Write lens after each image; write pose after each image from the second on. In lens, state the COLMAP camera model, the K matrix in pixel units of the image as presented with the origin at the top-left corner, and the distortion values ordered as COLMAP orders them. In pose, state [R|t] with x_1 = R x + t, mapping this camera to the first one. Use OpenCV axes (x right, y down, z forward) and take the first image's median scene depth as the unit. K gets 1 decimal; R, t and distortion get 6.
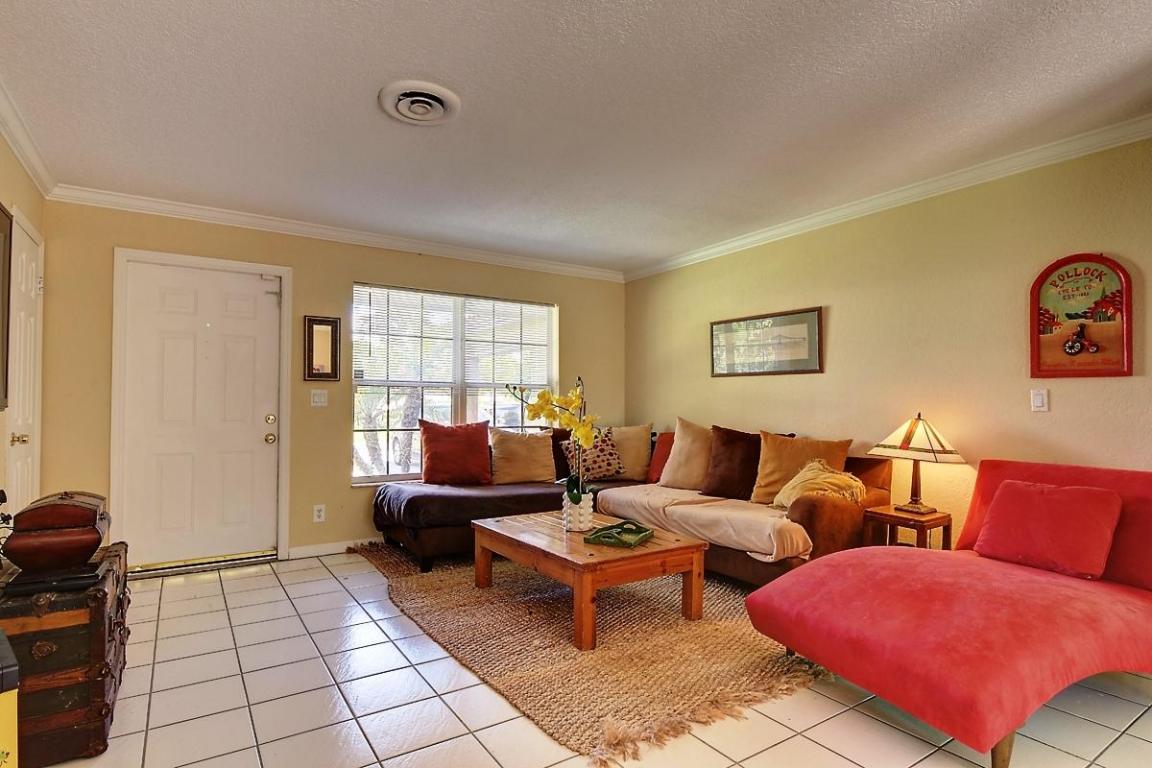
lens RADIAL K [[597.4, 0, 577.8], [0, 597.4, 389.3], [0, 0, 1]] dist [0.002586, 0.001214]
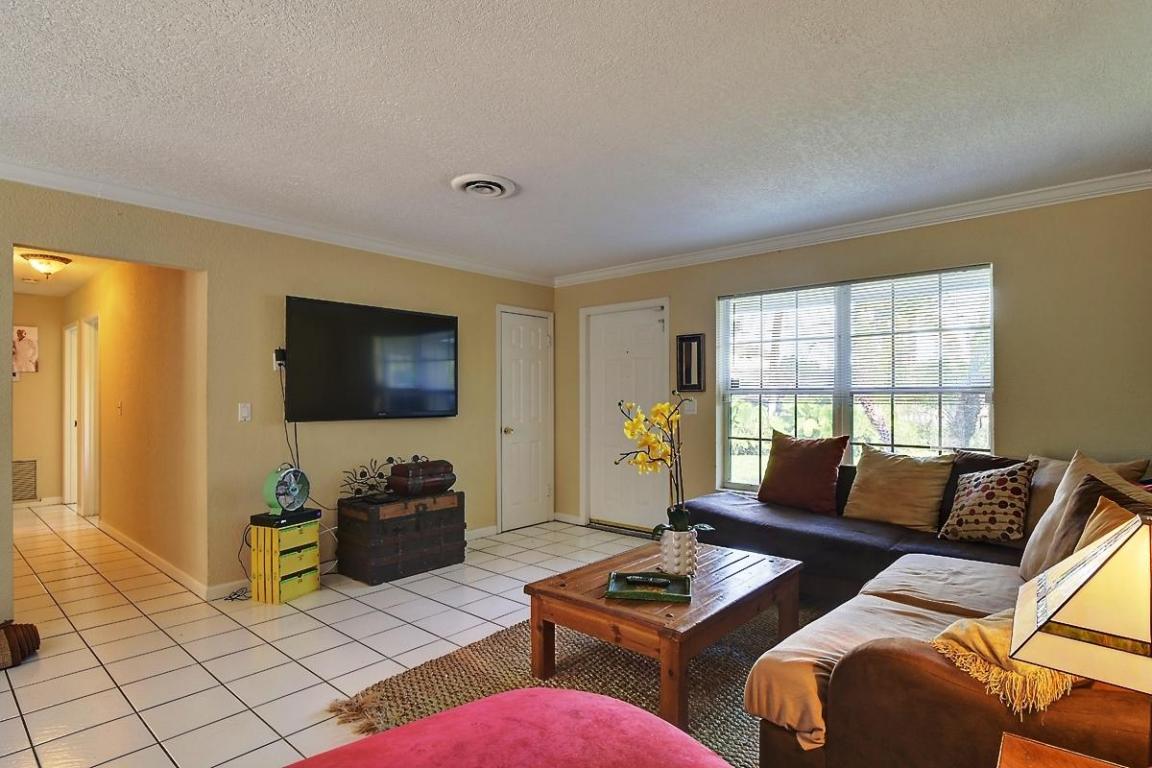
lens RADIAL K [[597.4, 0, 577.8], [0, 597.4, 391.5], [0, 0, 1]] dist [0.002586, 0.001214]
pose [[0.252749, -0.013660, -0.967436, 0.533275], [0.021602, 0.999731, -0.008472, -0.008297], [0.967291, -0.018757, 0.252976, 0.446950]]
